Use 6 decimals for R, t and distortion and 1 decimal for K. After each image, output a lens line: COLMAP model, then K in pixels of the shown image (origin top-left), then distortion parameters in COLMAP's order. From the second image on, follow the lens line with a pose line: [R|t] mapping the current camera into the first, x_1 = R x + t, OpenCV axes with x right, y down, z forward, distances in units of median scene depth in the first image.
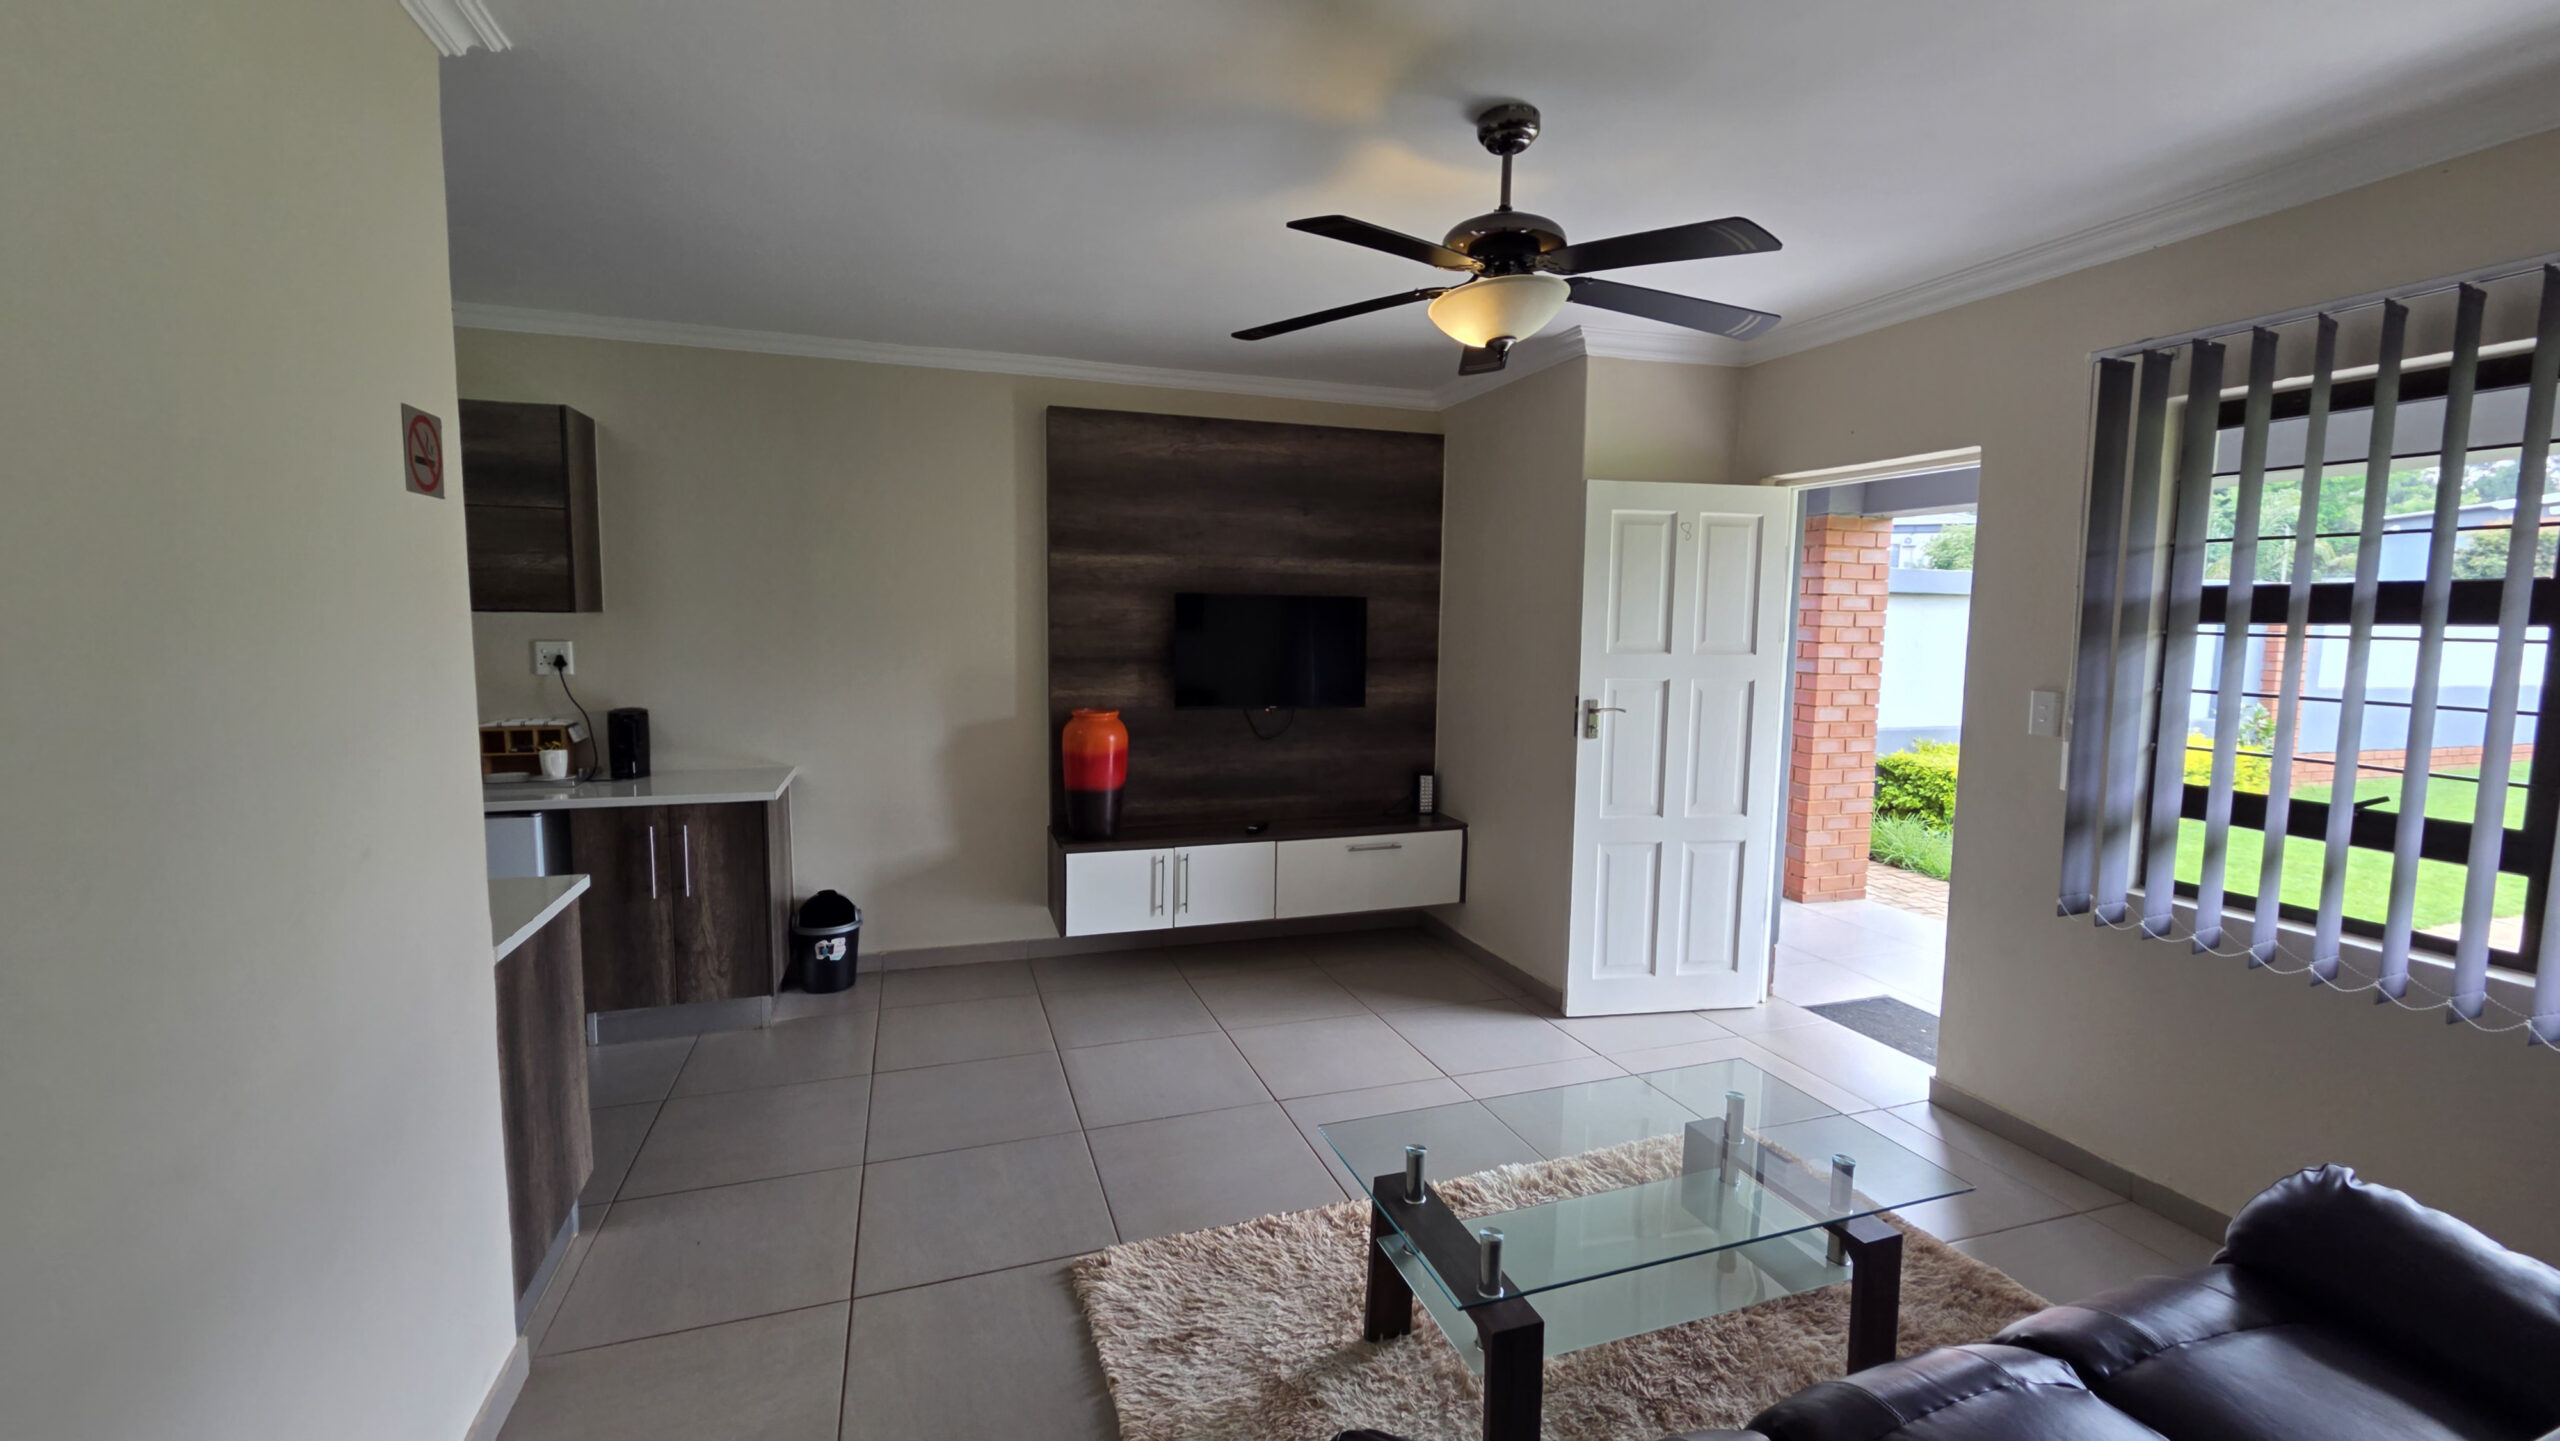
lens RADIAL K [[1045.8, 0, 1275.9], [0, 1045.8, 709.5], [0, 0, 1]] dist [-0.000509, -0.000941]
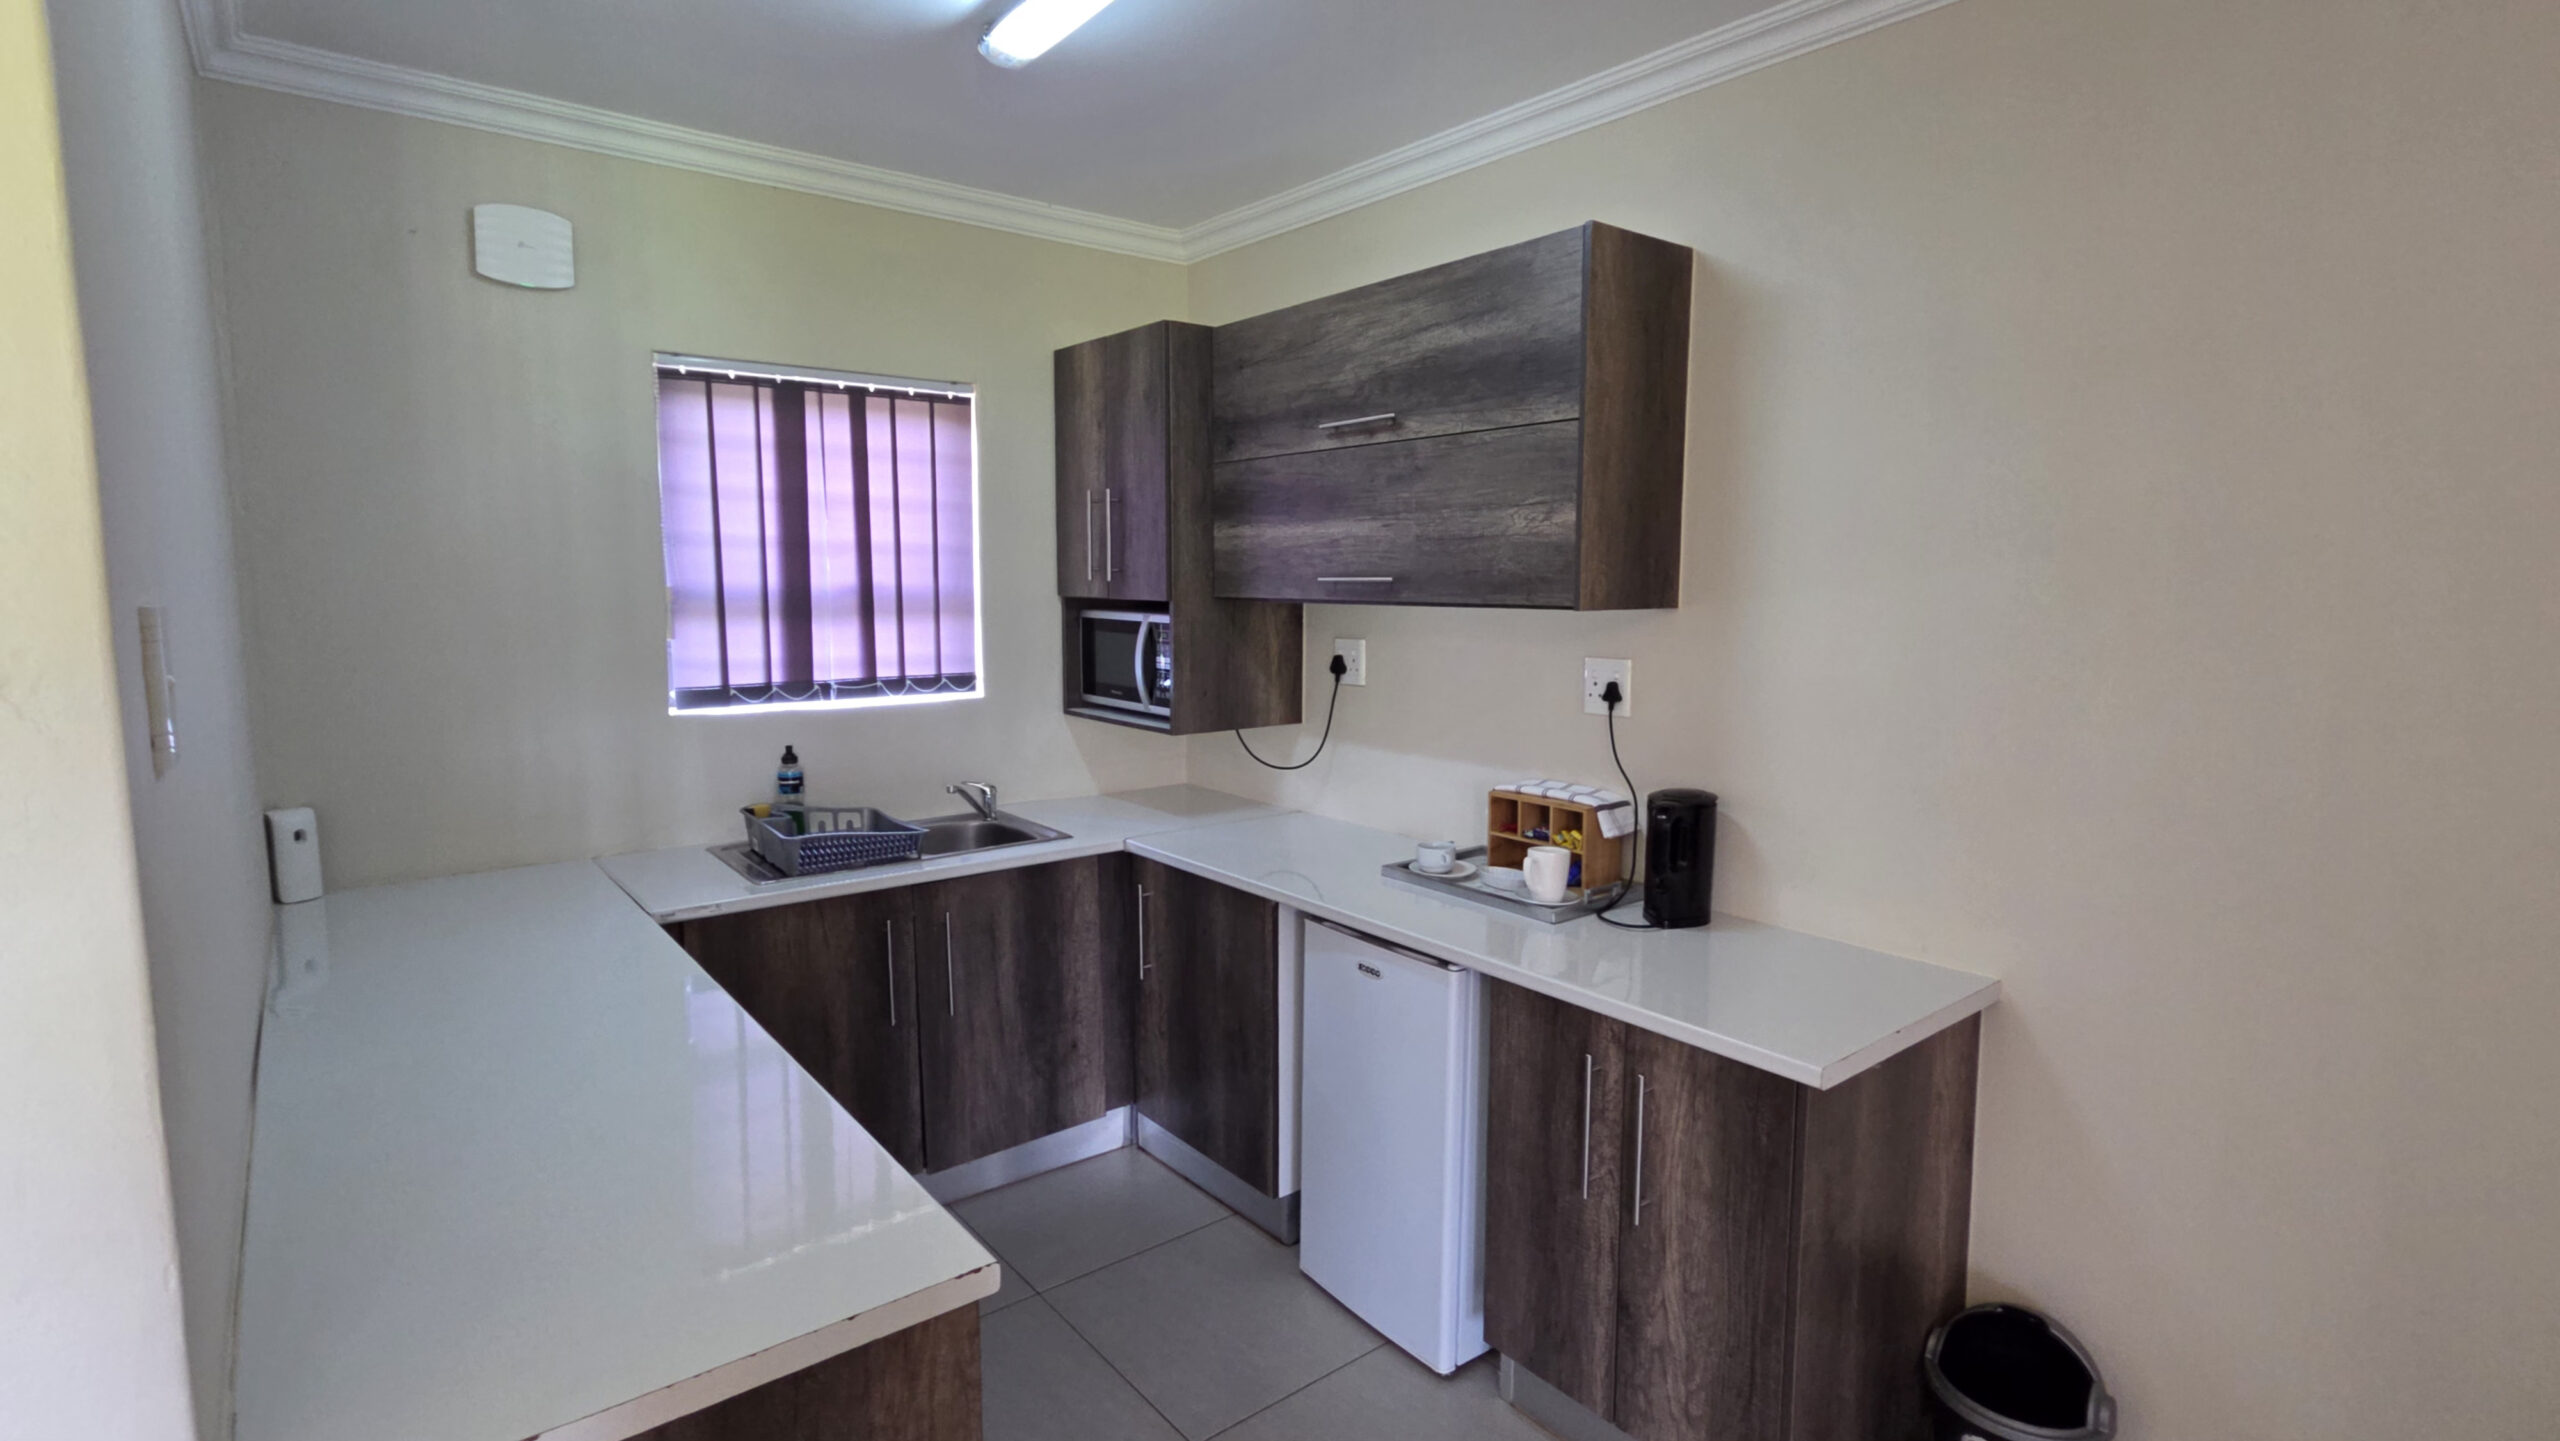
lens RADIAL K [[1217.6, 0, 1275.8], [0, 1217.6, 705.7], [0, 0, 1]] dist [-0.001266, -0.000167]
pose [[0.340691, 0.089757, -0.935881, -0.132122], [-0.085606, 0.994259, 0.064192, -0.072539], [0.936270, 0.058247, 0.346419, 0.653863]]
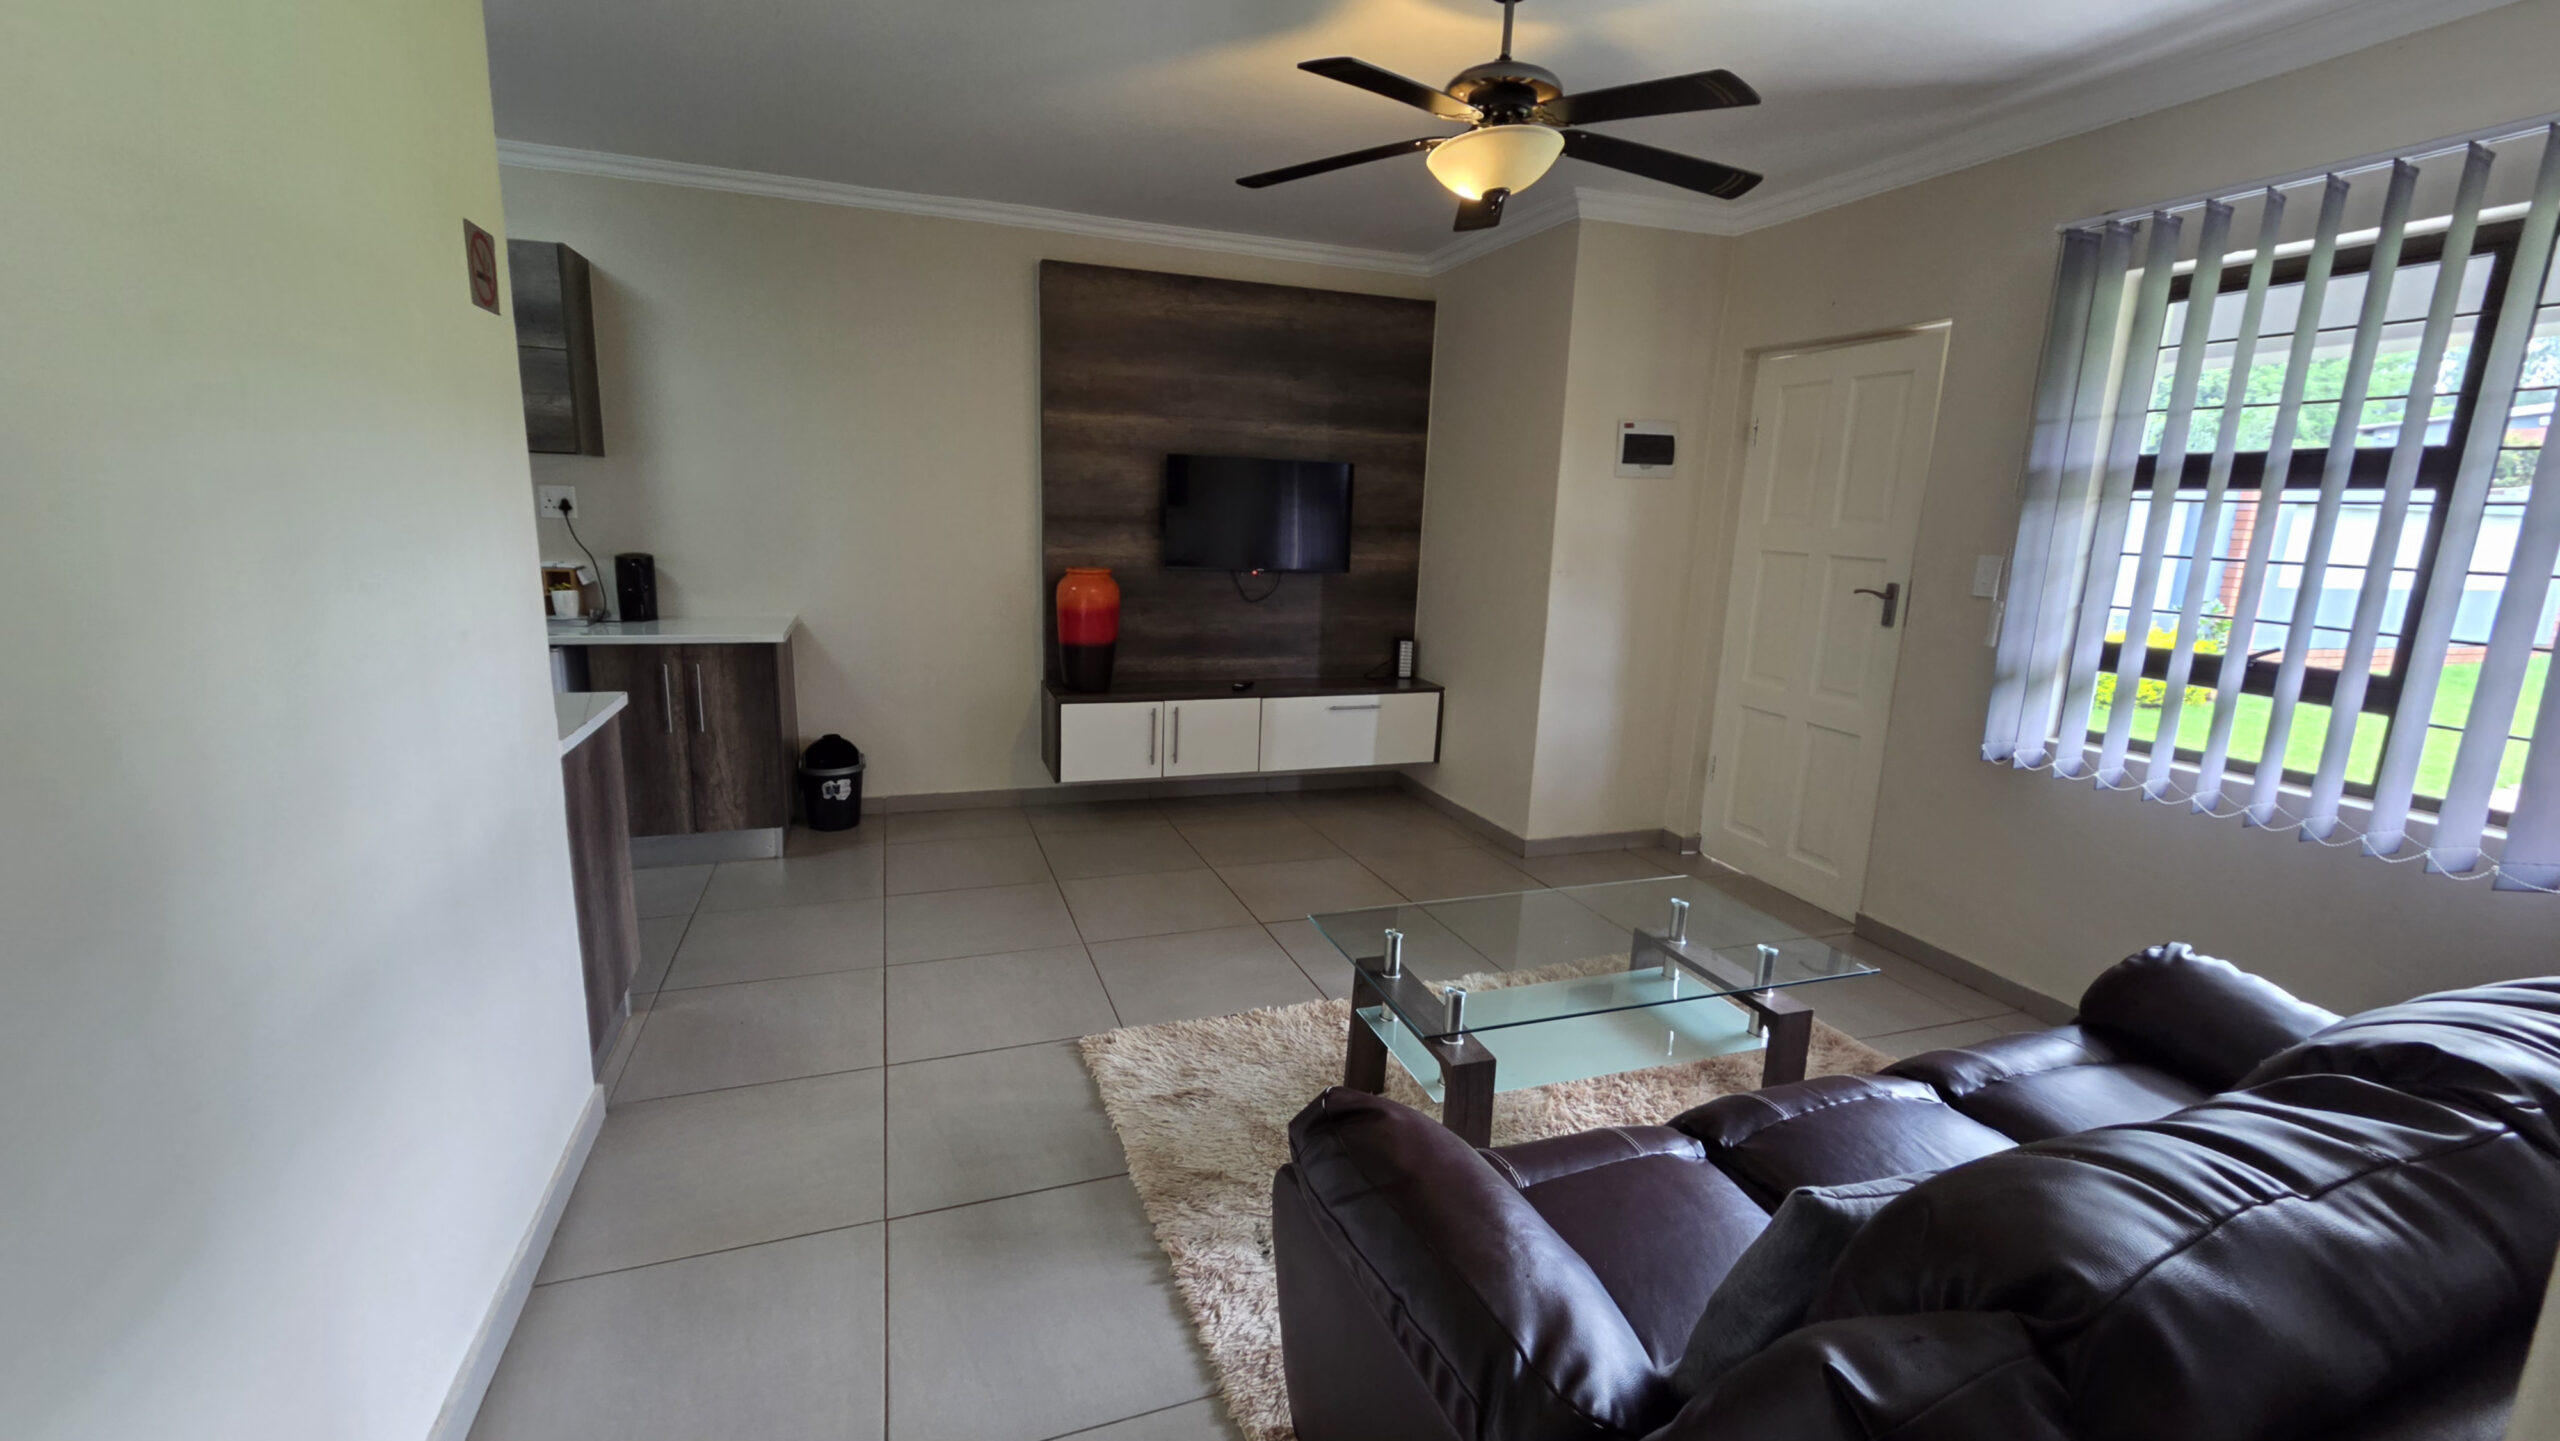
lens RADIAL K [[1051.9, 0, 1273.7], [0, 1051.9, 712.3], [0, 0, 1]] dist [-0.001716, -0.002362]
pose [[0.999605, 0.017597, 0.021919, -0.012924], [-0.019797, 0.994324, 0.104540, 0.037908], [-0.019955, -0.104933, 0.994279, -0.060679]]
